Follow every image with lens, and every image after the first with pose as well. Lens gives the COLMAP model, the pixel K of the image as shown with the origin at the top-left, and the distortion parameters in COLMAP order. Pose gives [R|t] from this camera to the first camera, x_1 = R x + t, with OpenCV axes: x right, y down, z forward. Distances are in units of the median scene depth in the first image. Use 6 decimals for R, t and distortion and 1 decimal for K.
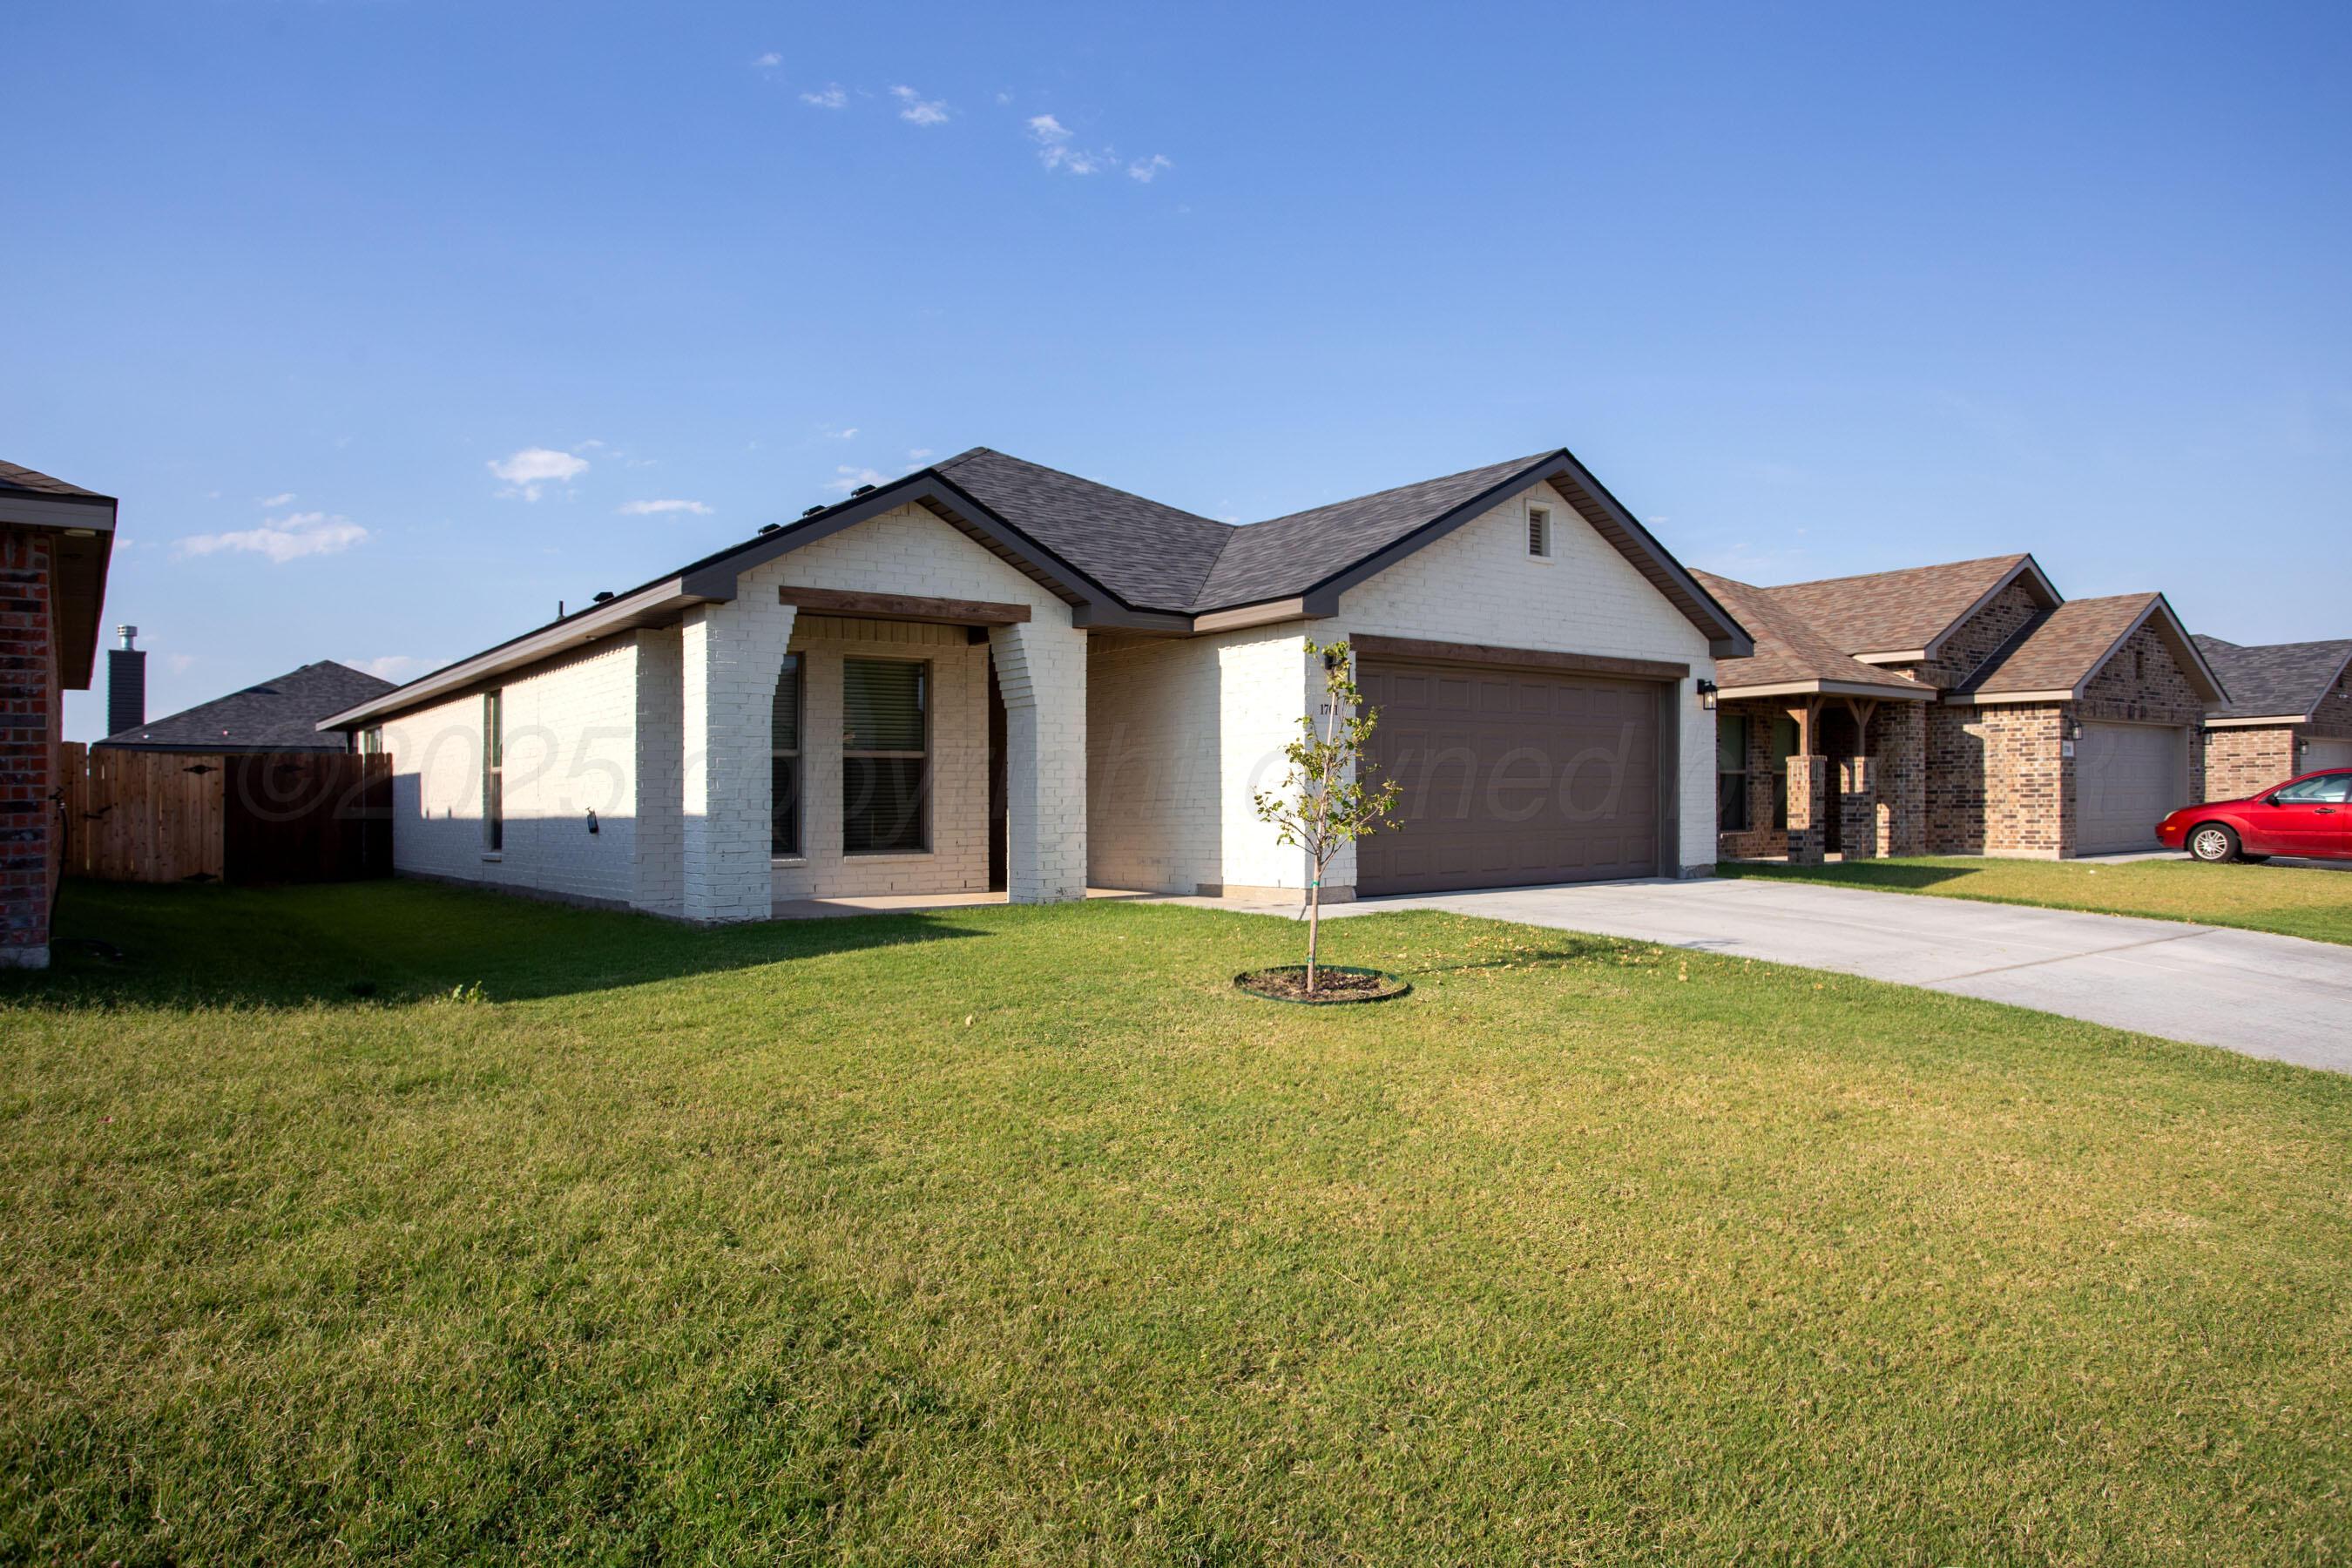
lens RADIAL K [[1525.8, 0, 1177.7], [0, 1525.8, 791.6], [0, 0, 1]] dist [0.000216, -0.000435]
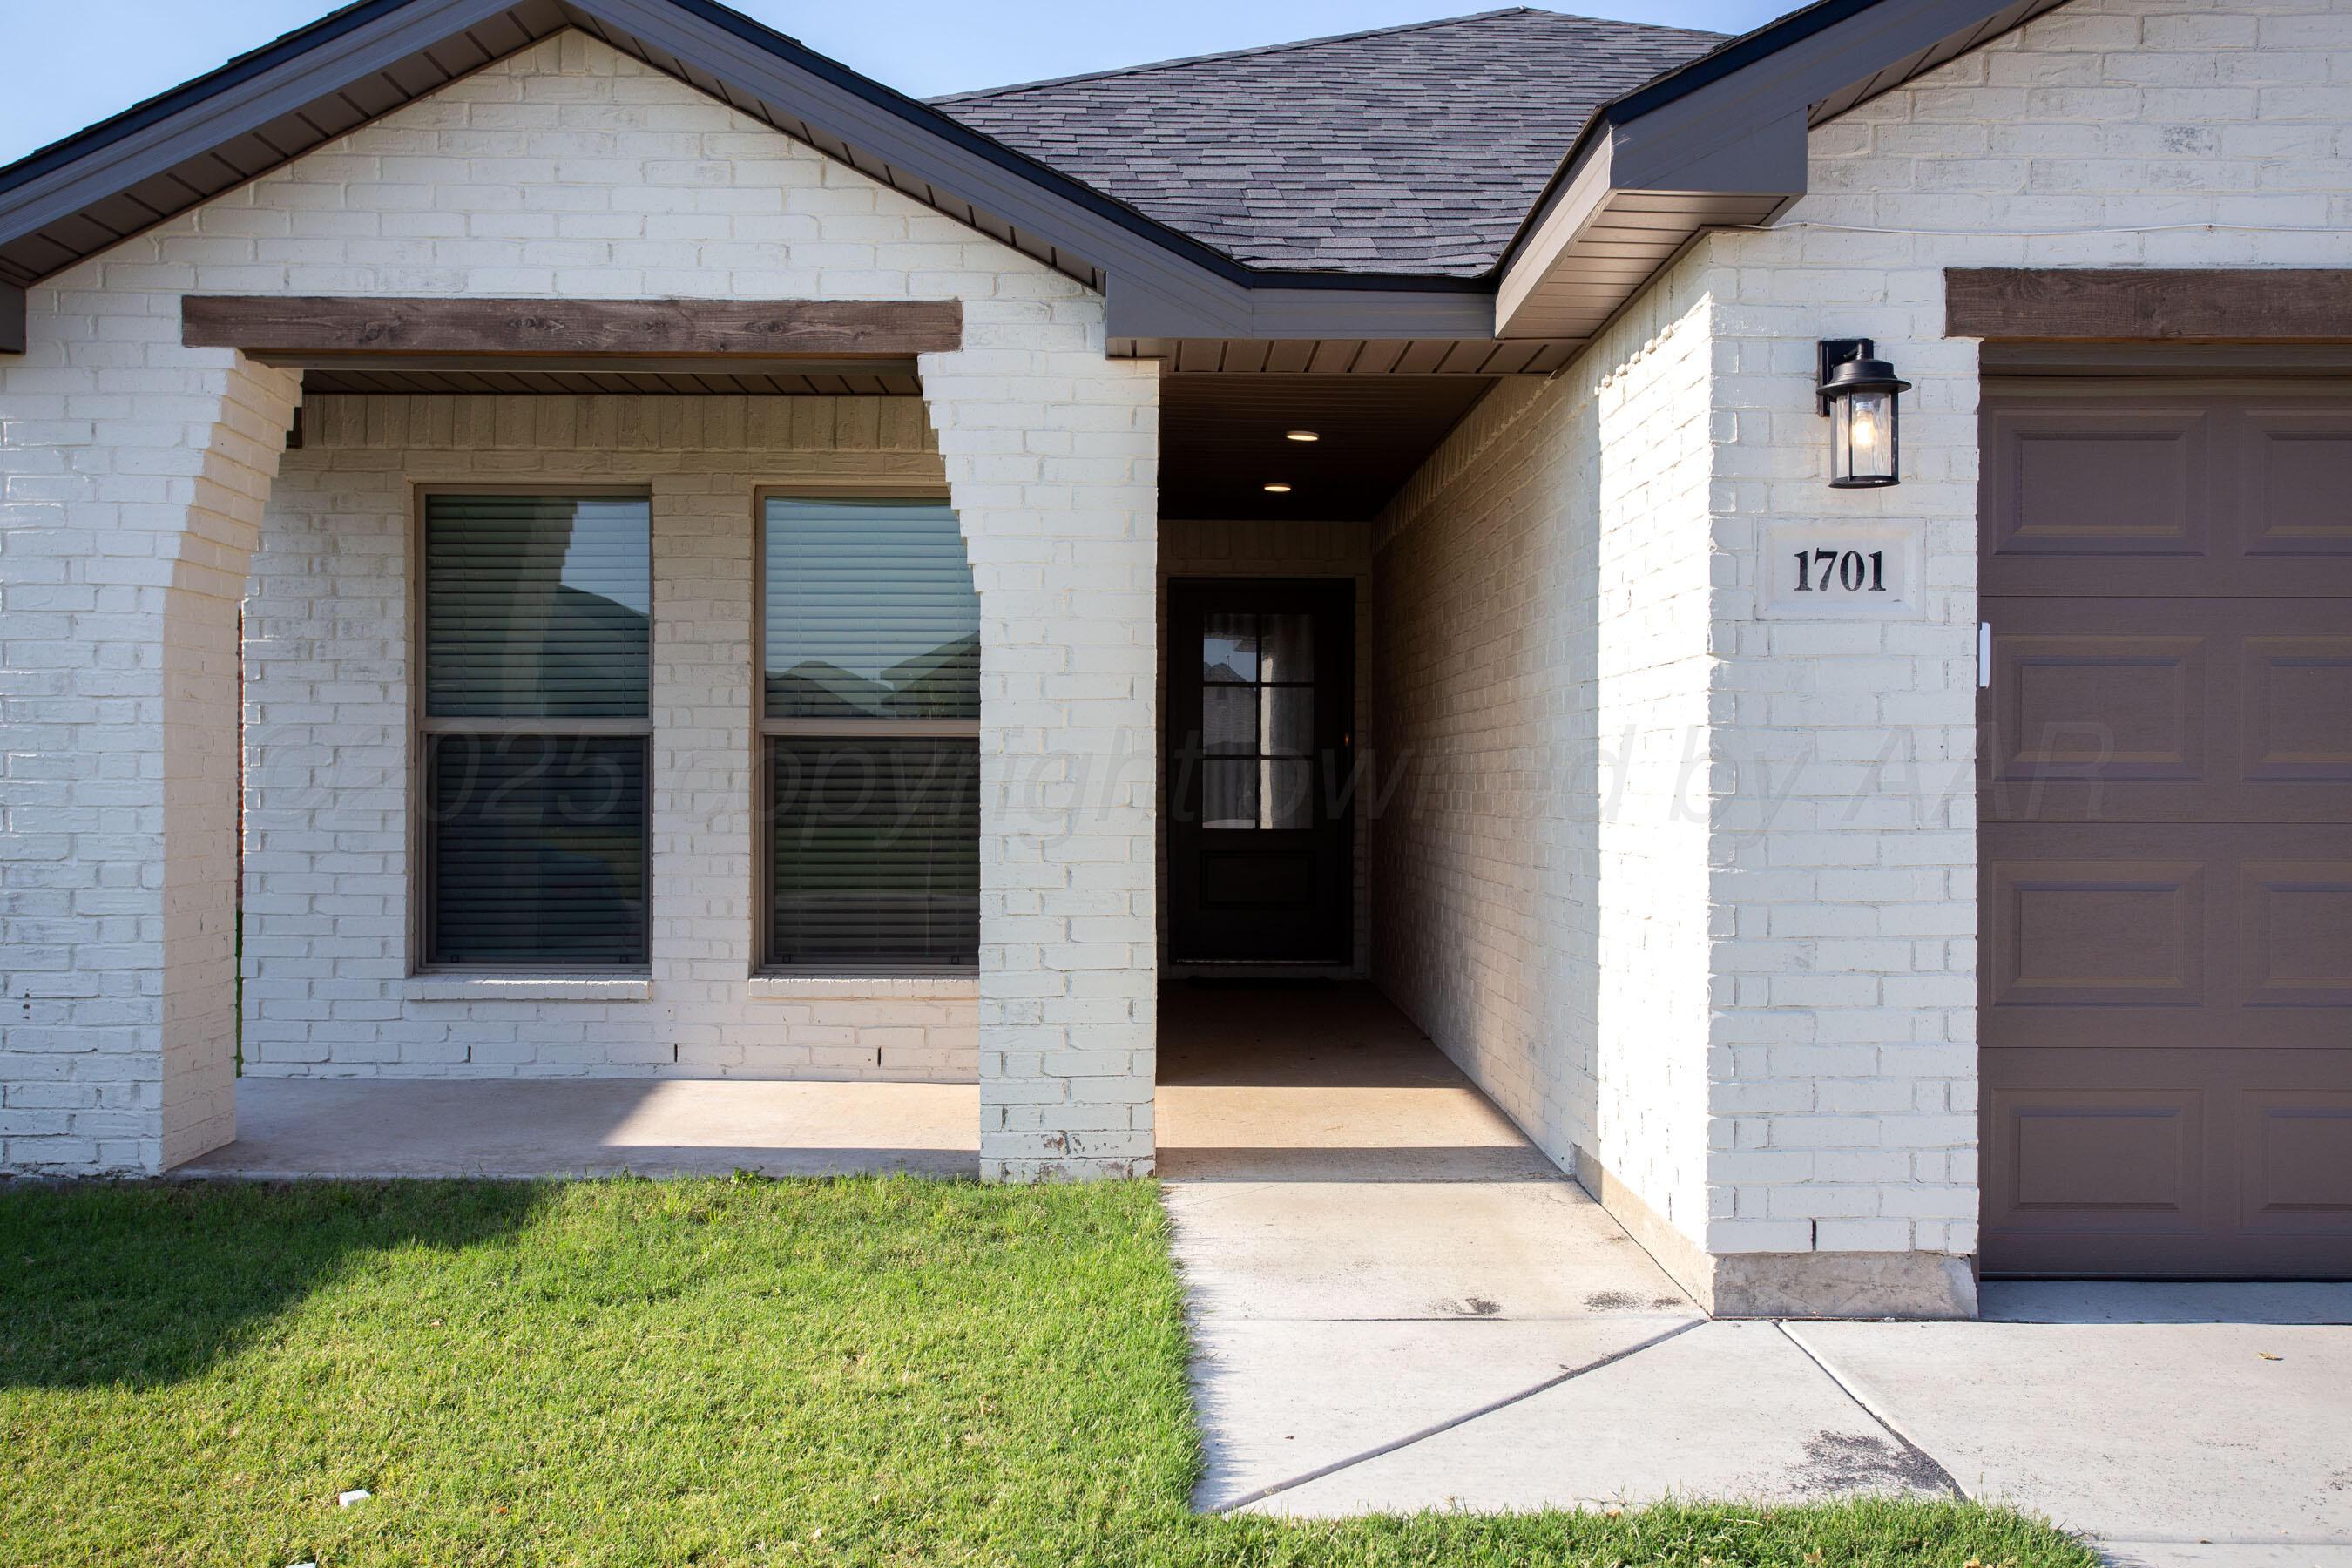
lens RADIAL K [[2133.7, 0, 1174.1], [0, 2133.7, 770.9], [0, 0, 1]] dist [0.039131, 0.003425]
pose [[0.800228, 0.016027, -0.599481, 0.230423], [-0.007416, 0.999831, 0.016830, -0.025449], [0.599650, -0.009022, 0.800212, 0.645444]]
